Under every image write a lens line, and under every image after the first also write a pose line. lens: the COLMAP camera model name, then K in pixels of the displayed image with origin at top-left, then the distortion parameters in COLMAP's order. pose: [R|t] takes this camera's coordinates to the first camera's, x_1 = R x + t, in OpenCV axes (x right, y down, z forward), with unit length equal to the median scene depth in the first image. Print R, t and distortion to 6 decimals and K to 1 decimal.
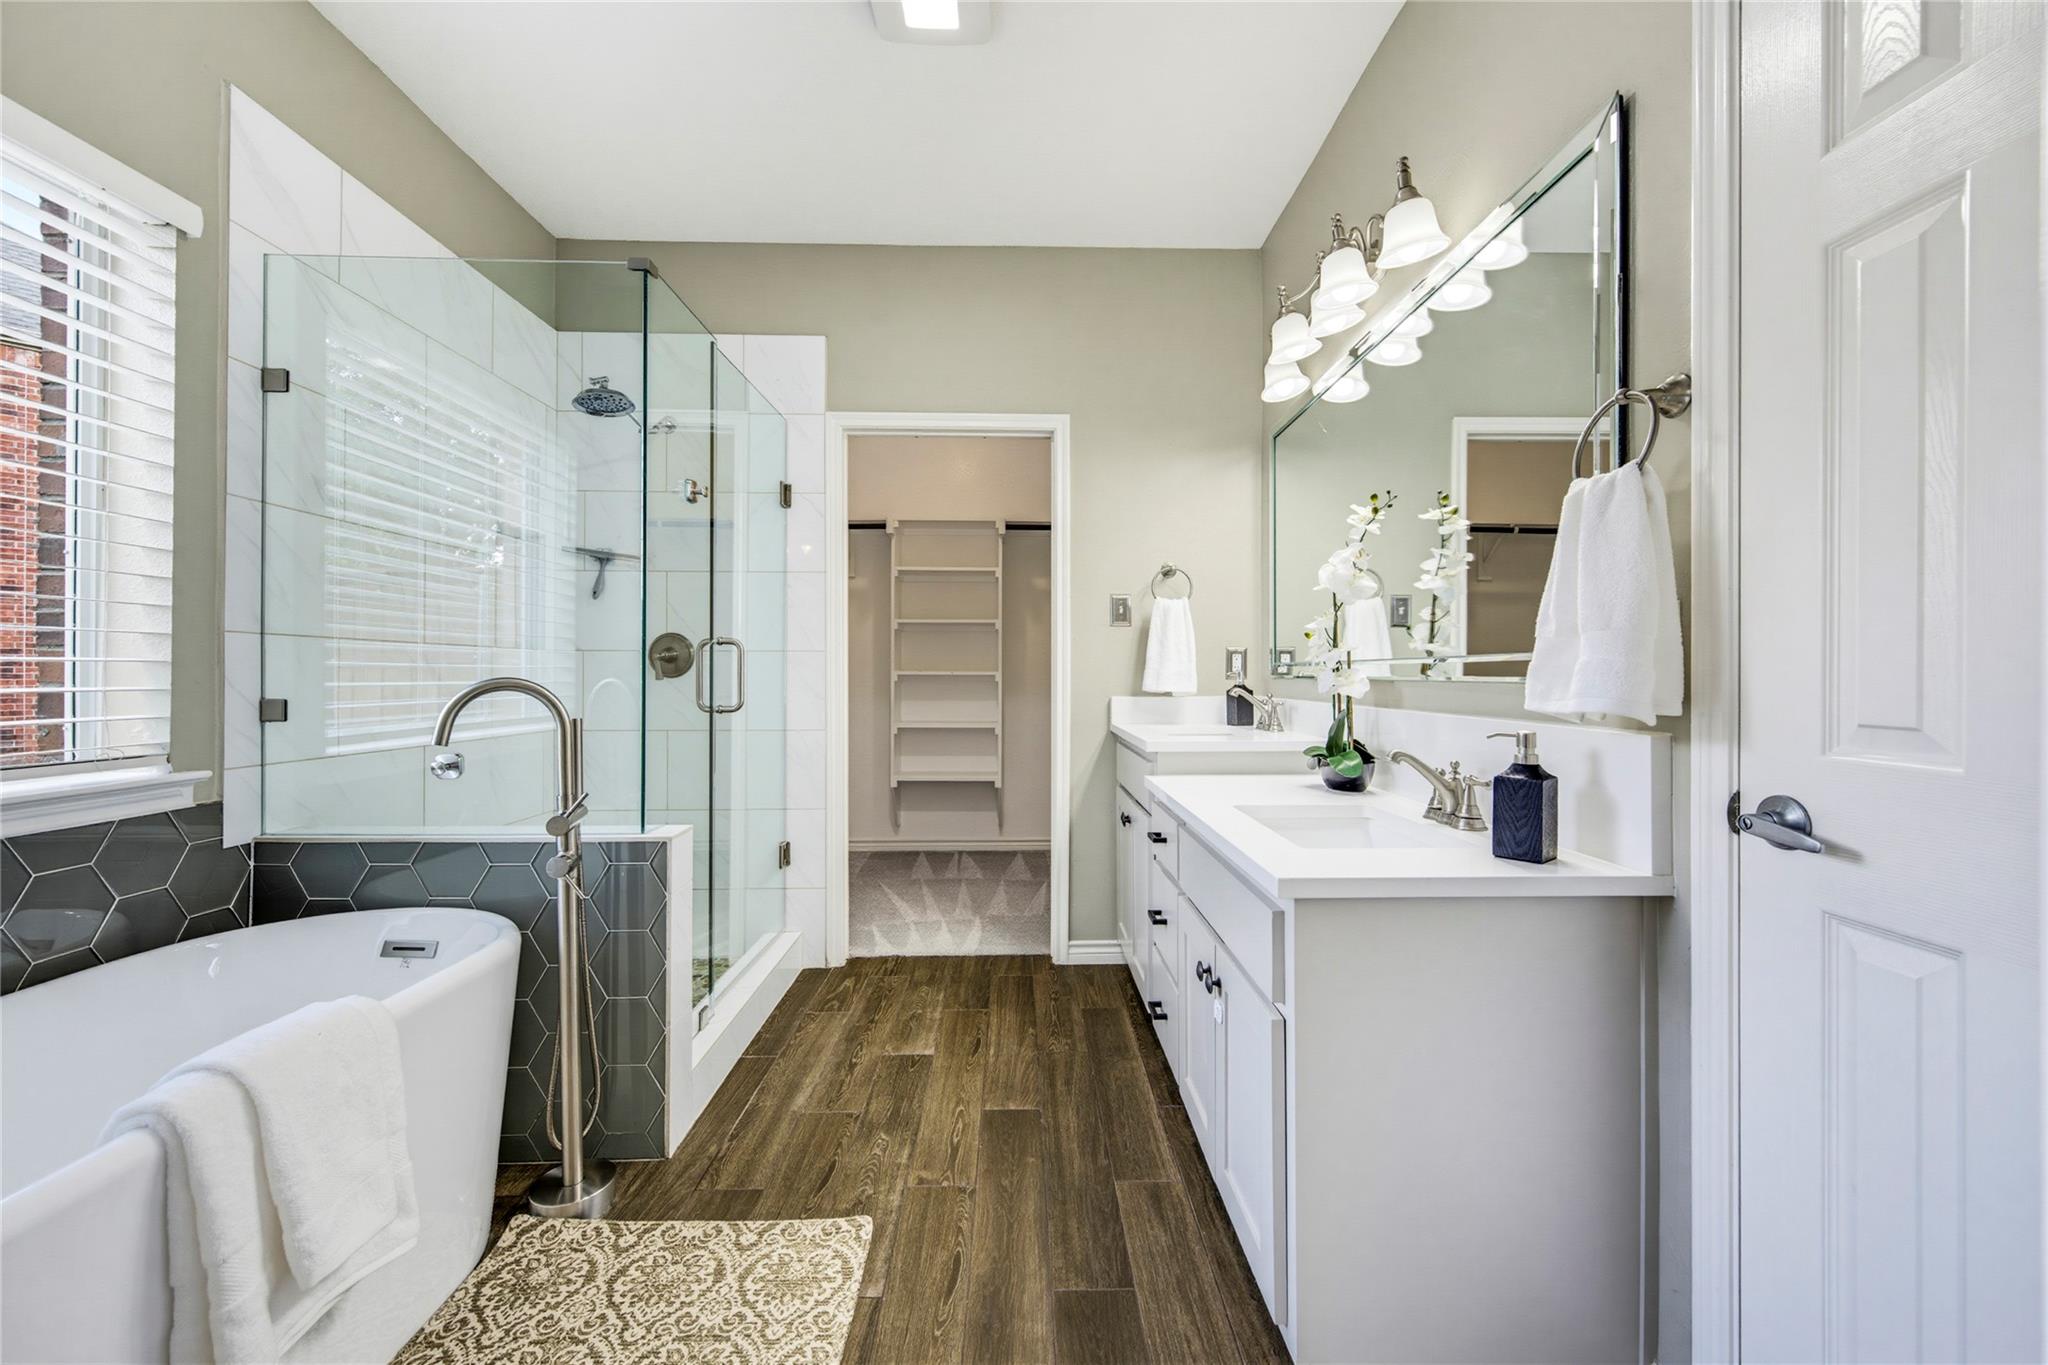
lens RADIAL K [[828.5, 0, 1025.7], [0, 828.5, 677.0], [0, 0, 1]] dist [-0.000033, -0.000006]
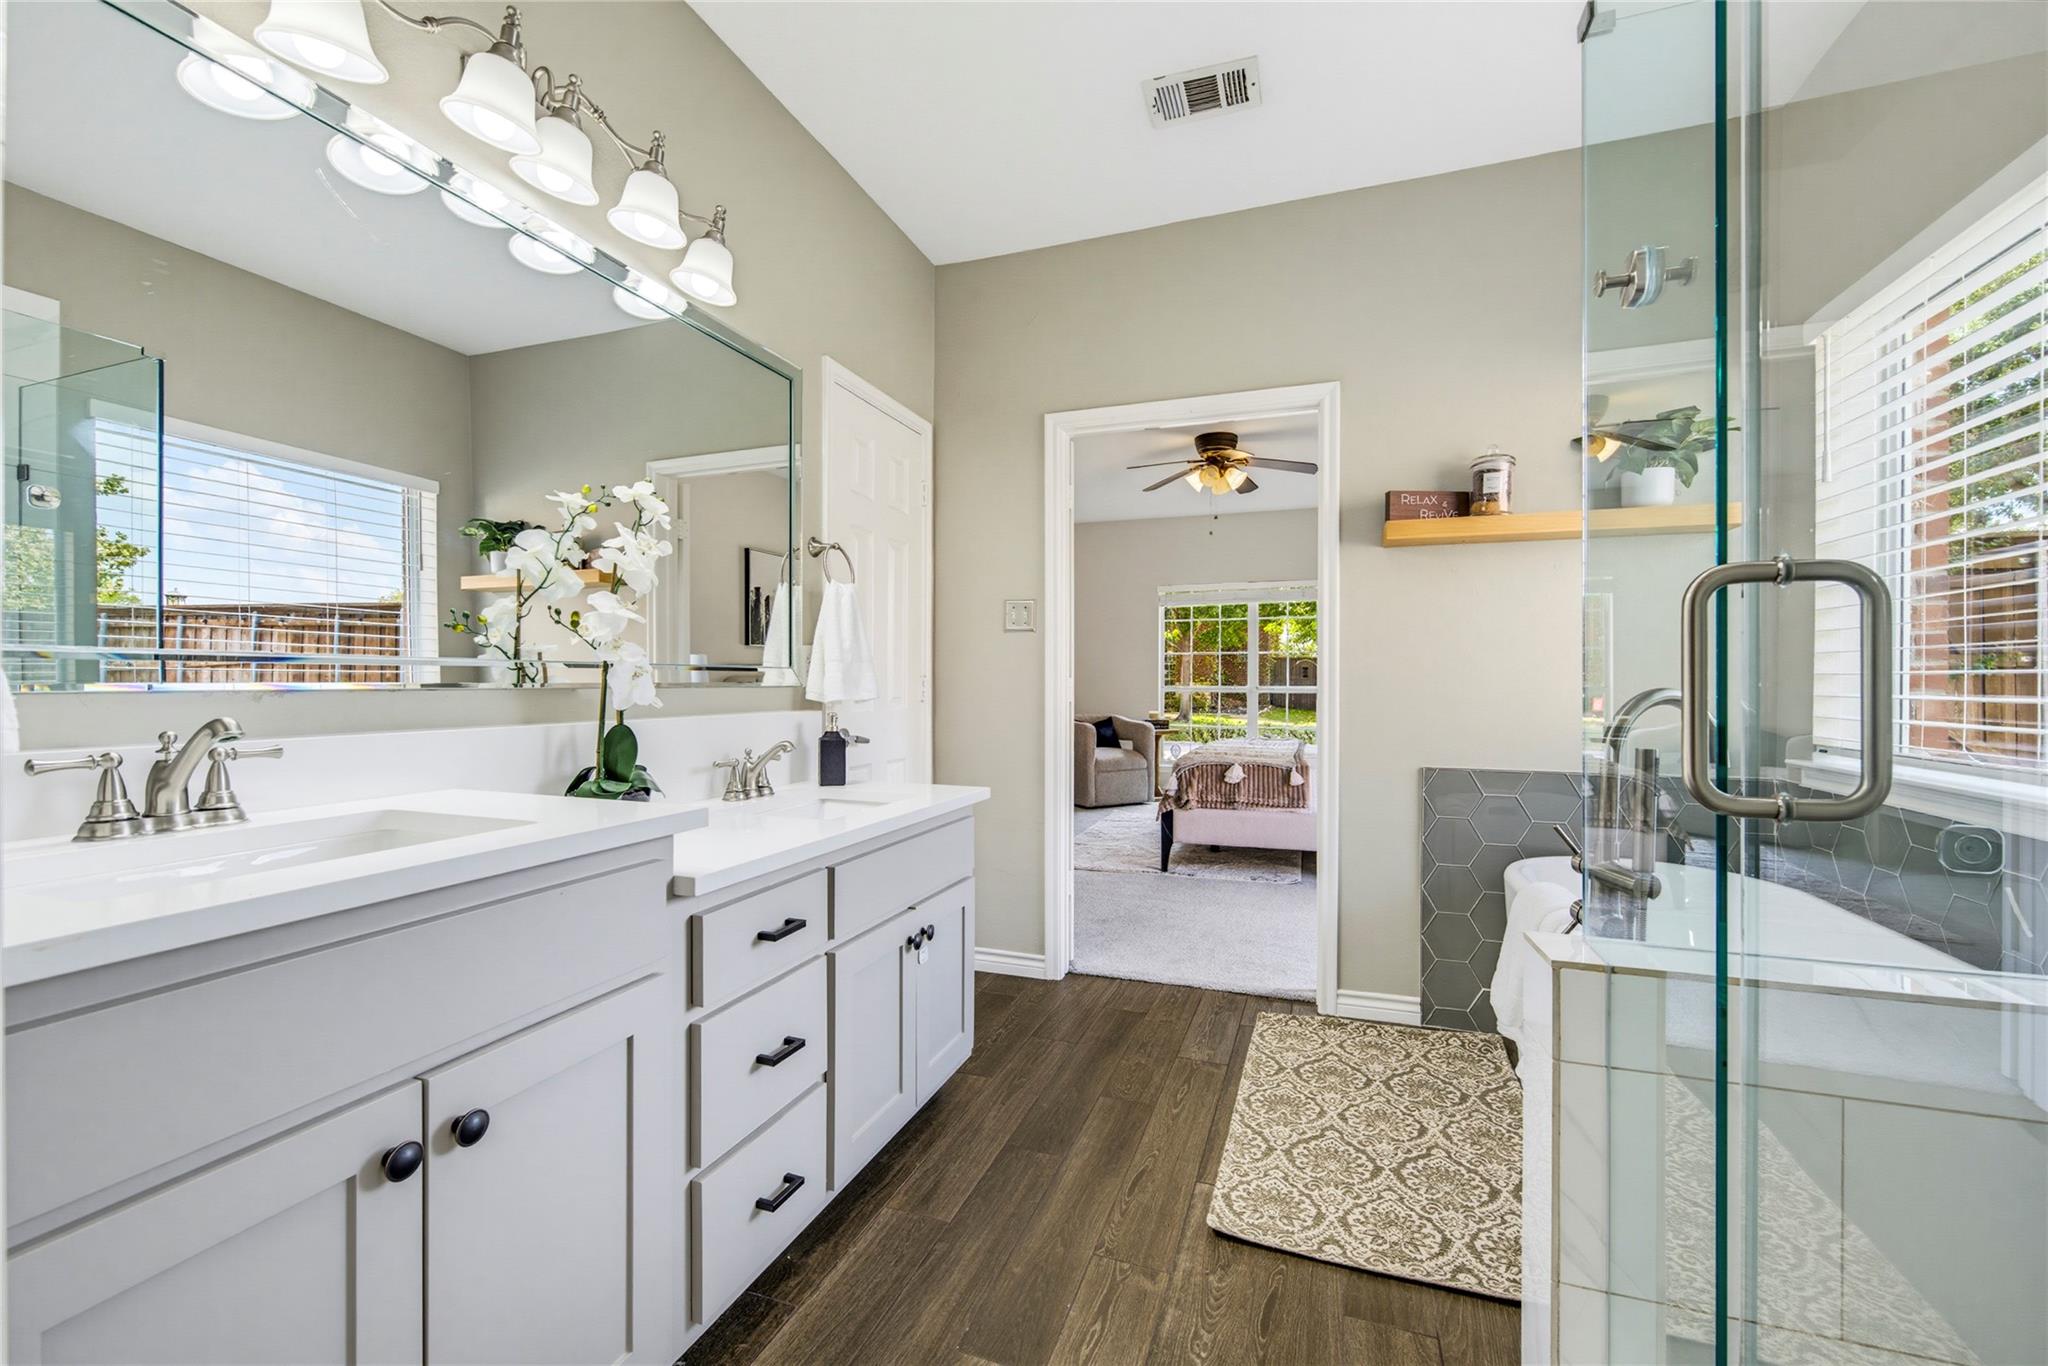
lens RADIAL K [[881.7, 0, 1017.1], [0, 881.7, 684.3], [0, 0, 1]] dist [-0.000032, -0.000015]
pose [[-0.936282, 0.000205, 0.351249, -0.351848], [0.002330, 0.999981, 0.005626, -0.007624], [-0.351242, 0.006085, -0.936265, 2.119804]]
